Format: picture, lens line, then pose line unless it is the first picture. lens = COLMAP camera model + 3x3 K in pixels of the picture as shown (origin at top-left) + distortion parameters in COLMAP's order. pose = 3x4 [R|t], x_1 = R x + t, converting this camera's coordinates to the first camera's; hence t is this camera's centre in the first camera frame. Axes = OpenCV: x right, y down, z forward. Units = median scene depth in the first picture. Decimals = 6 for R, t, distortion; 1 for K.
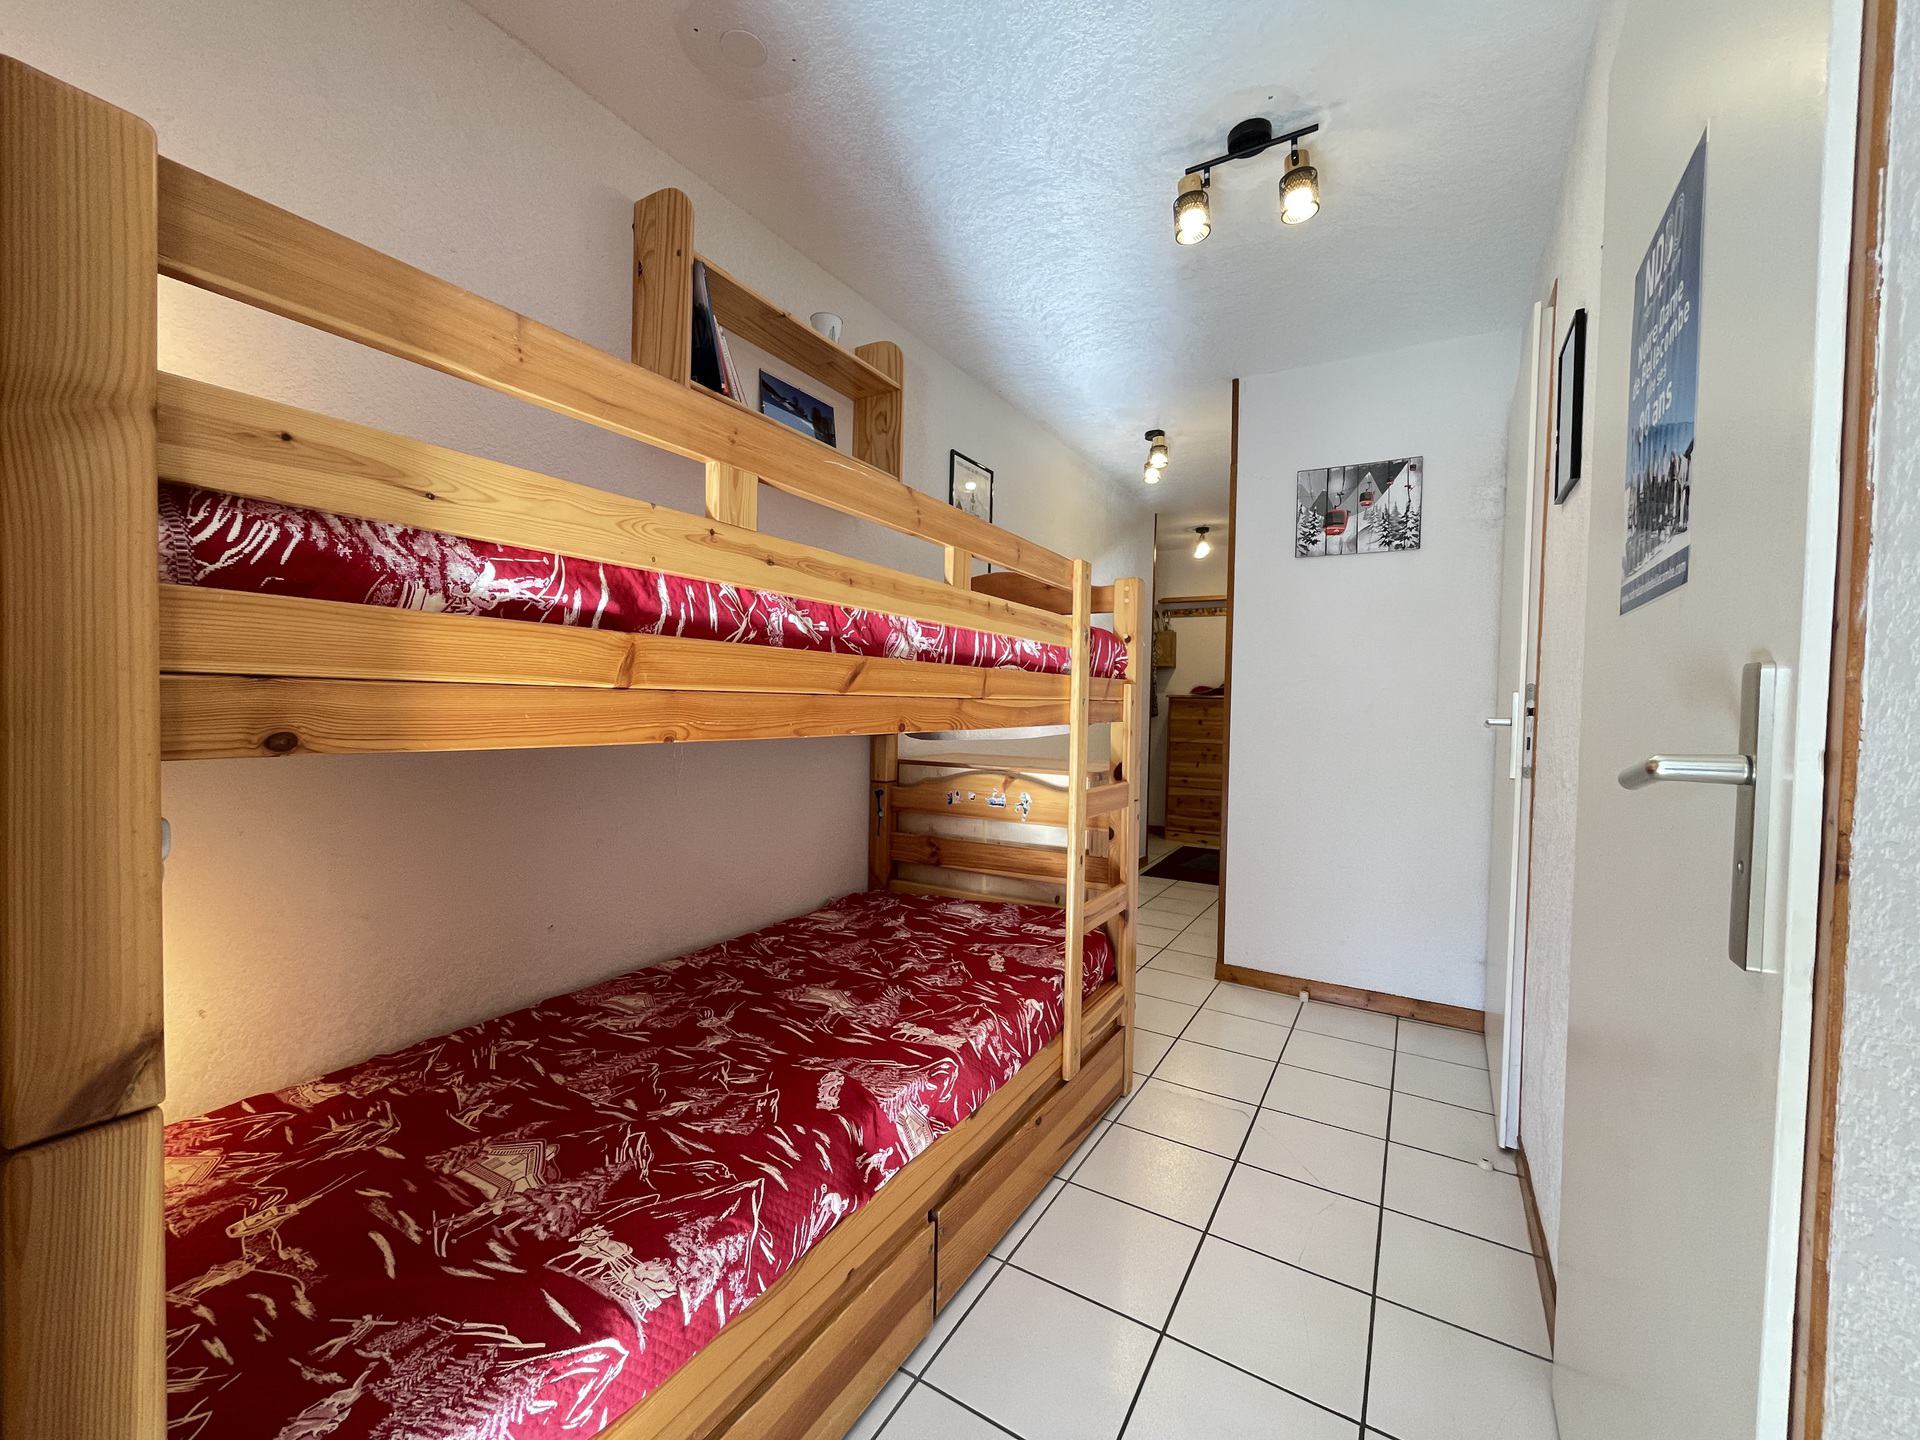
lens RADIAL K [[775.1, 0, 945.0], [0, 775.1, 718.9], [0, 0, 1]] dist [0.001013, -0.002998]
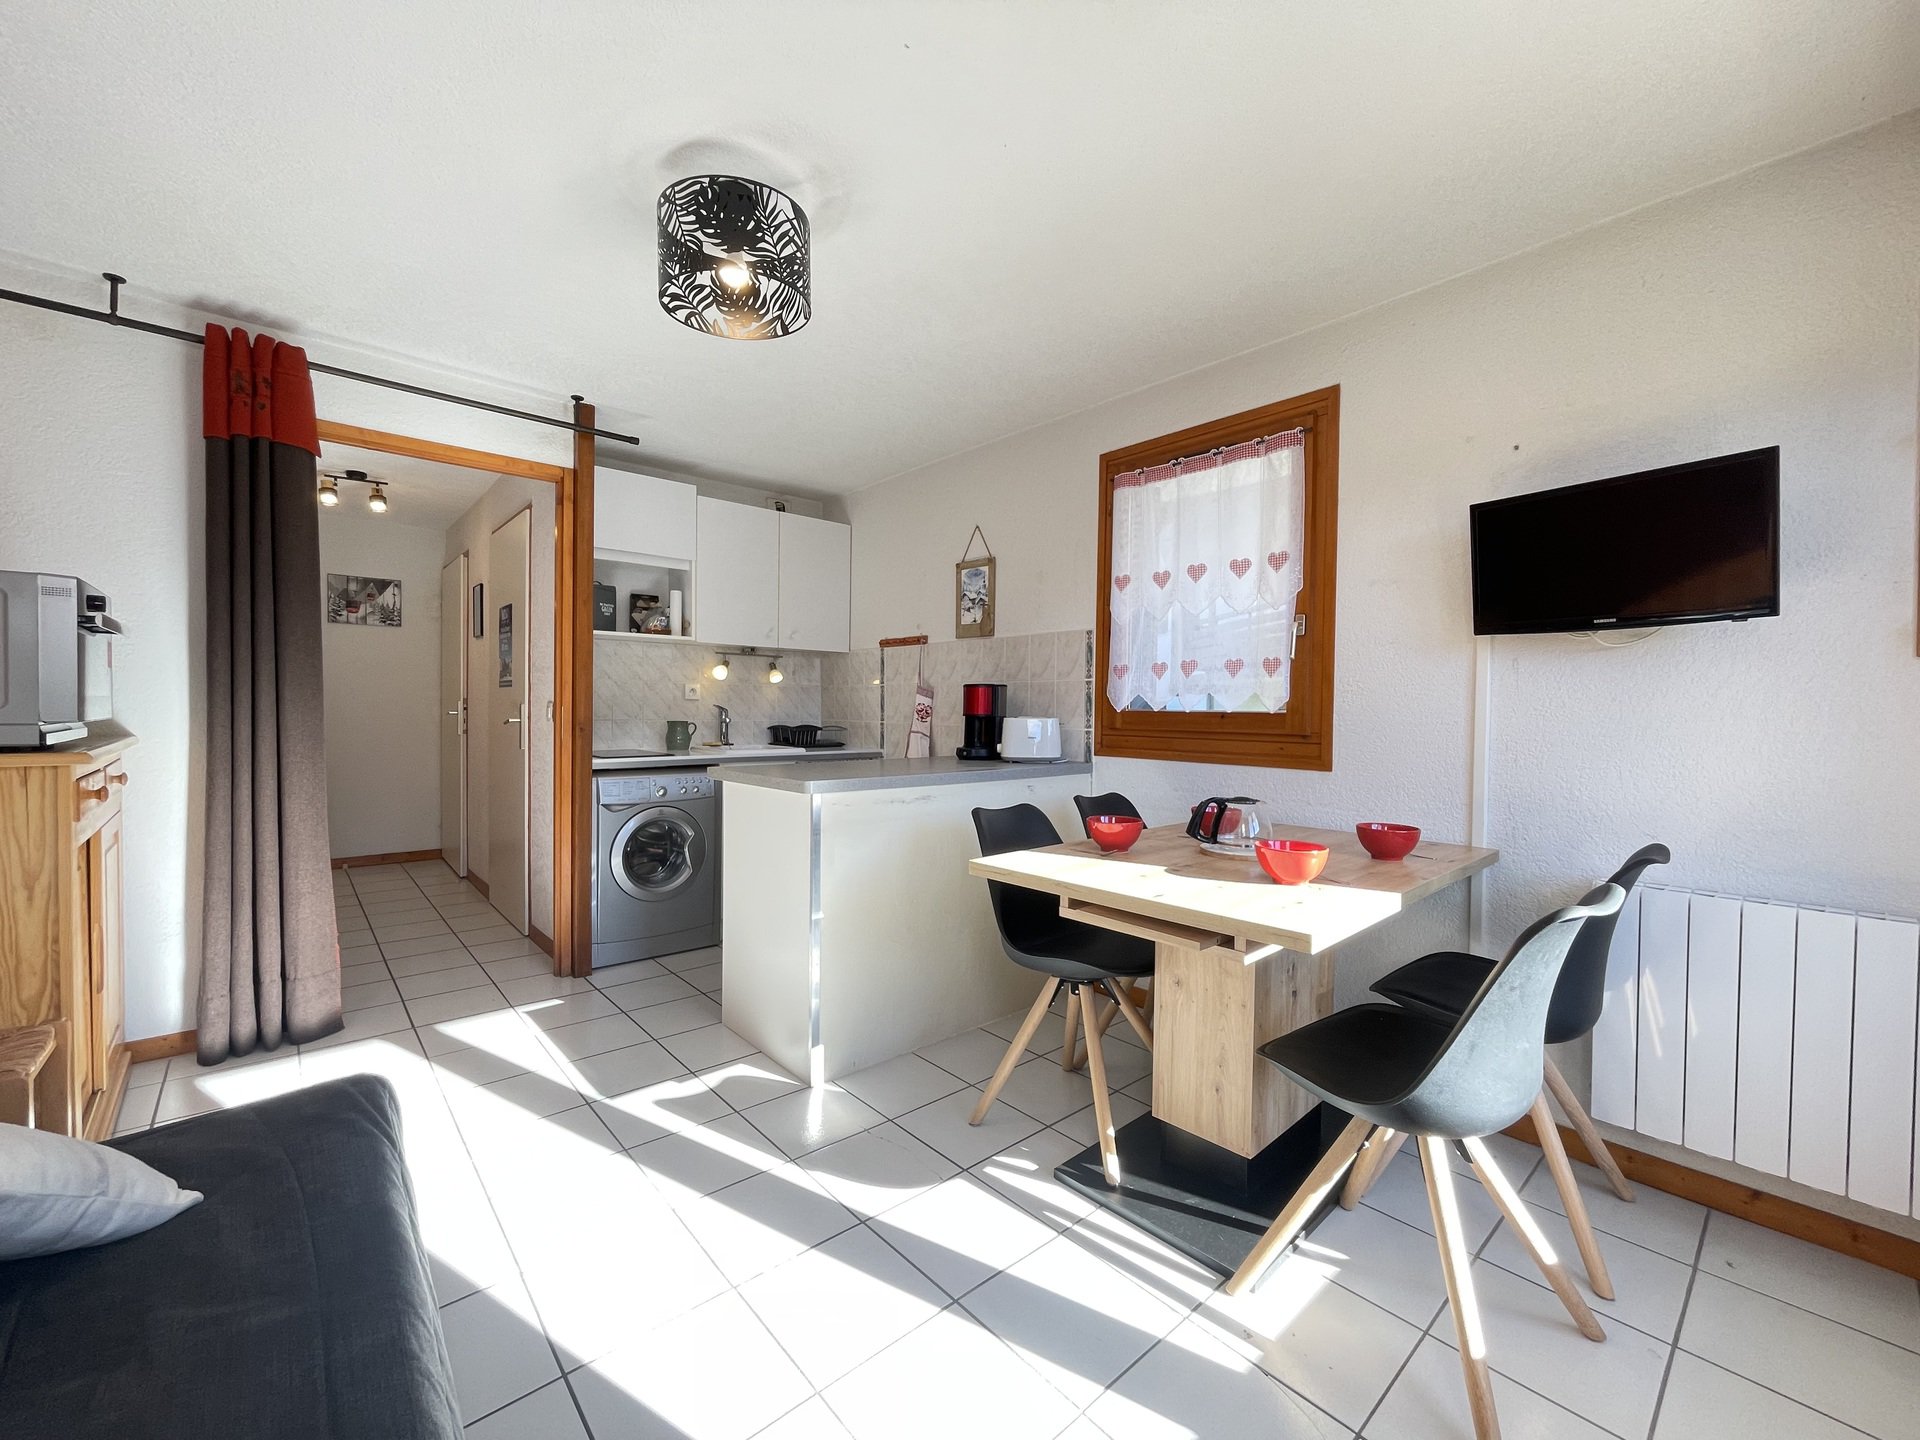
lens RADIAL K [[775.1, 0, 945.0], [0, 775.1, 718.9], [0, 0, 1]] dist [0.001013, -0.002998]
pose [[0.298130, -0.034094, 0.953916, -0.864411], [0.020065, 0.999365, 0.029448, -0.012907], [-0.954314, 0.010361, 0.298624, -0.912125]]
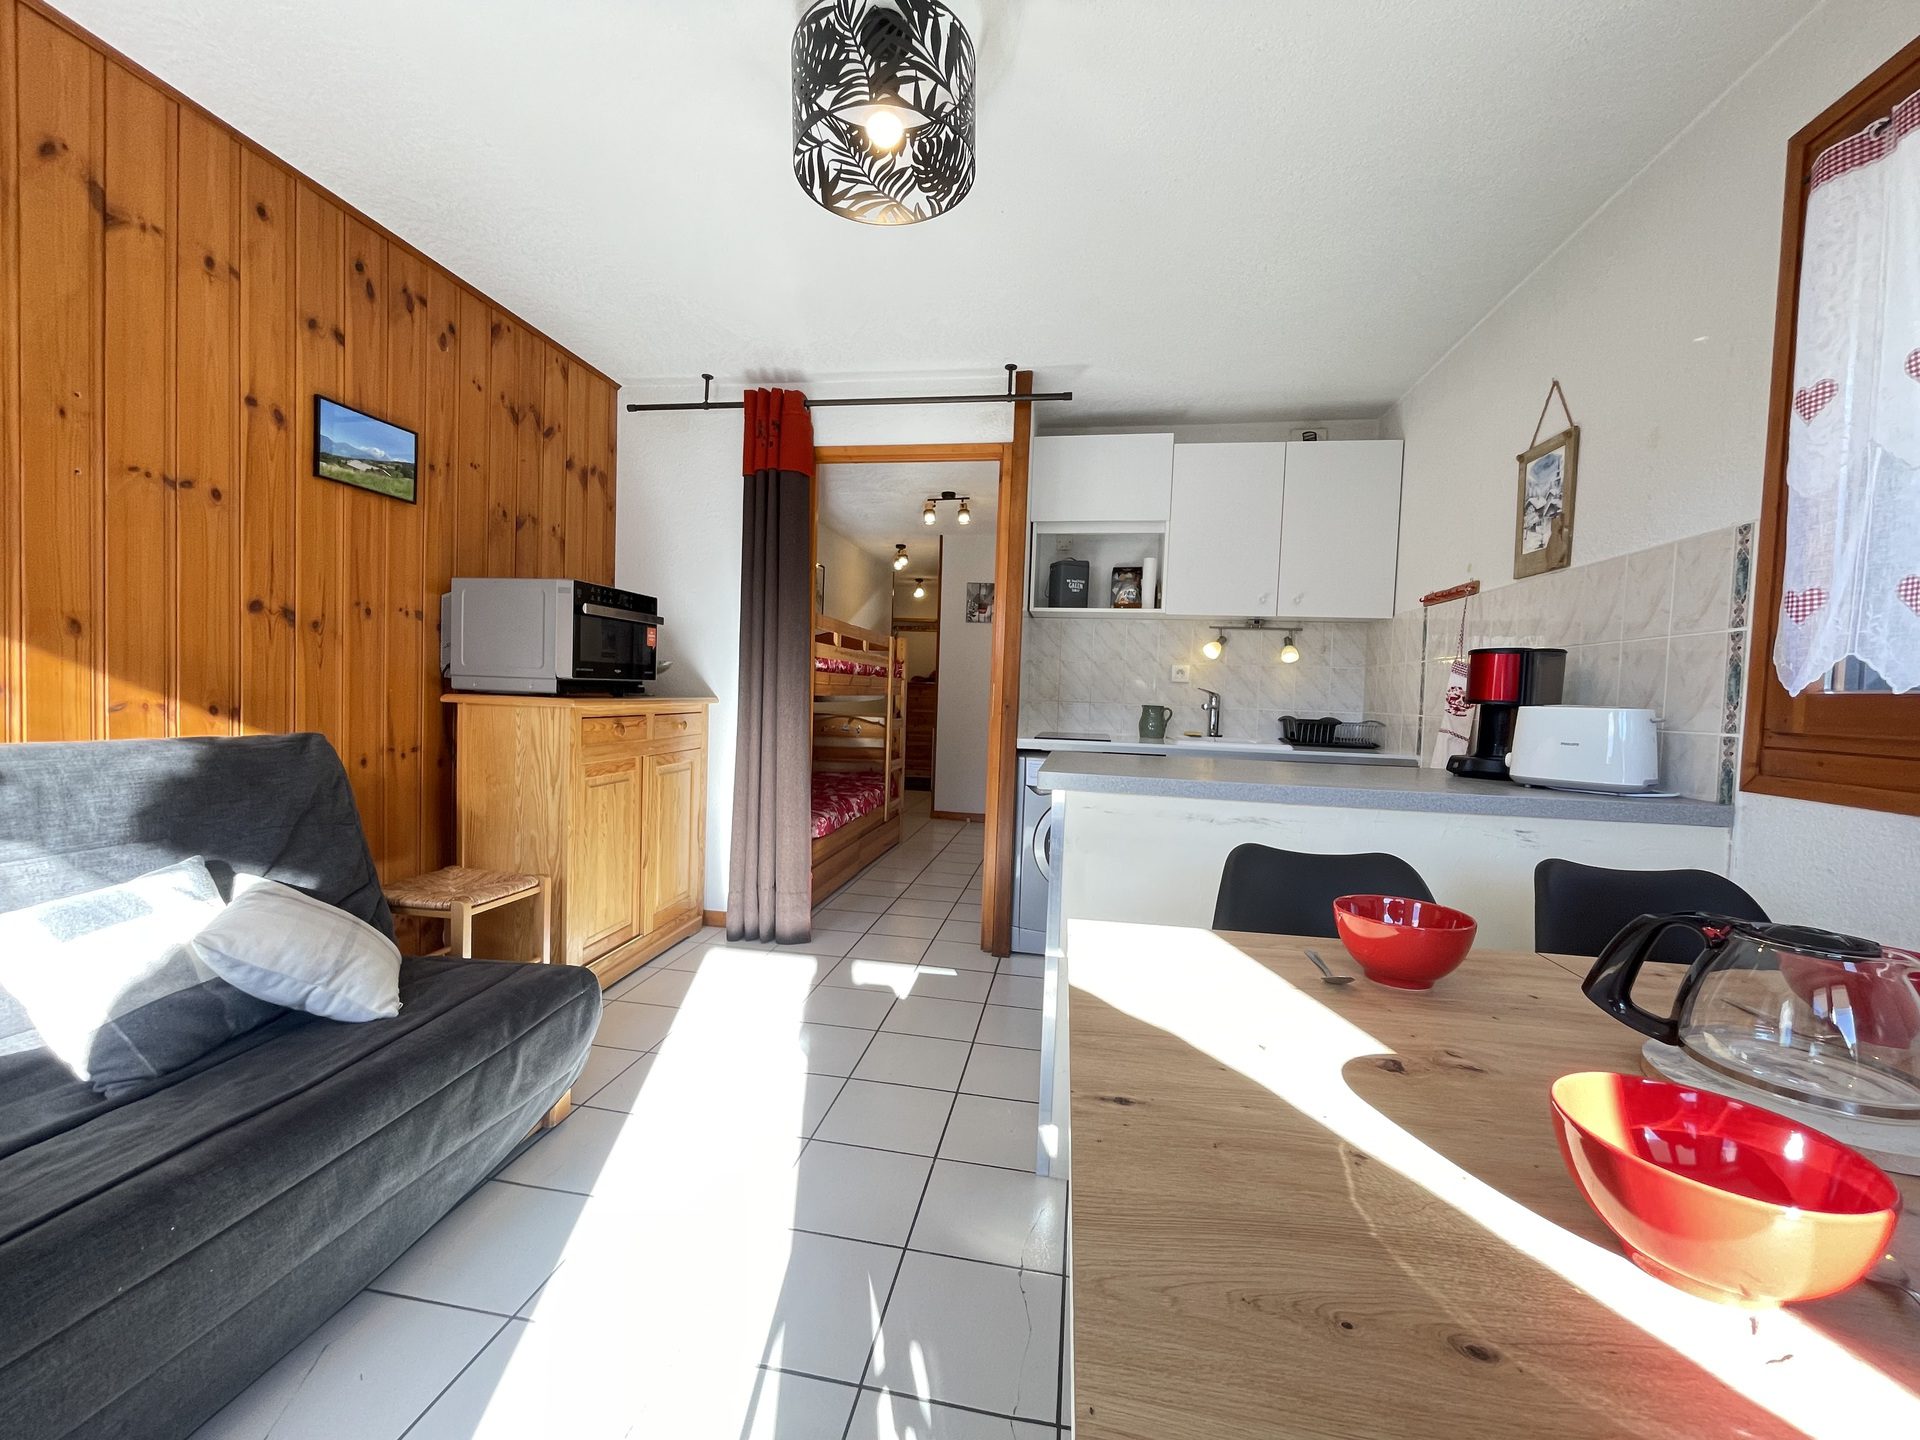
lens RADIAL K [[775.1, 0, 945.0], [0, 775.1, 718.9], [0, 0, 1]] dist [0.001013, -0.002998]
pose [[0.930219, -0.004103, 0.366982, -0.429916], [-0.004251, 0.999750, 0.021953, 0.019019], [-0.366980, -0.021981, 0.929969, -1.071252]]
